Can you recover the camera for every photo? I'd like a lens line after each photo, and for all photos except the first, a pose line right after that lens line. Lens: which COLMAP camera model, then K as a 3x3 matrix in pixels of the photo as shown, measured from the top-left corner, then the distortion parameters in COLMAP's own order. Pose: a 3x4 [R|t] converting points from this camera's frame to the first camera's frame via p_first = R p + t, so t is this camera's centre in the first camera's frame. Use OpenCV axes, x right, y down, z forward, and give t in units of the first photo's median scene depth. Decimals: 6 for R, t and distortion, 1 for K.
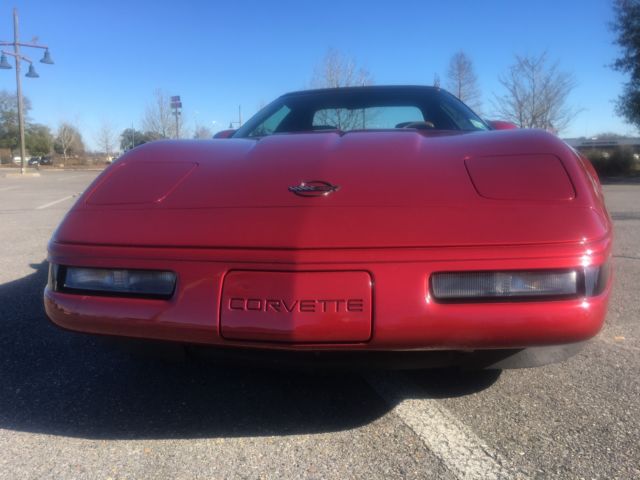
lens RADIAL K [[543.1, 0, 320.4], [0, 543.1, 240.2], [0, 0, 1]] dist [0.071954, -0.094377]
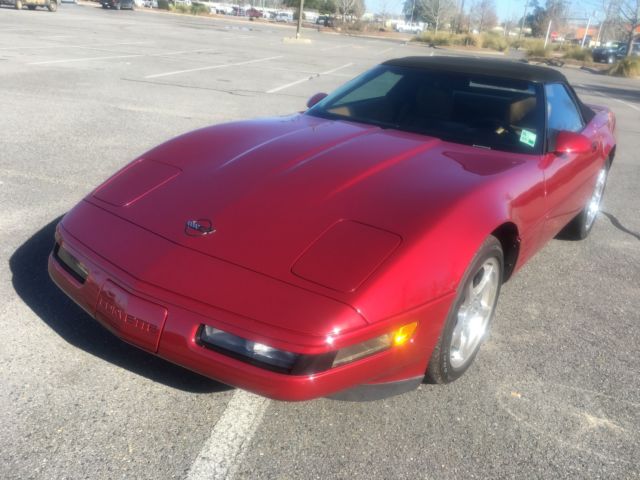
lens RADIAL K [[543.1, 0, 318.4], [0, 543.1, 240.4], [0, 0, 1]] dist [0.071954, -0.094377]
pose [[0.879135, 0.252225, -0.404357, 0.857603], [-0.156687, 0.954273, 0.254584, -0.482485], [0.450079, -0.160457, 0.878455, -0.082553]]
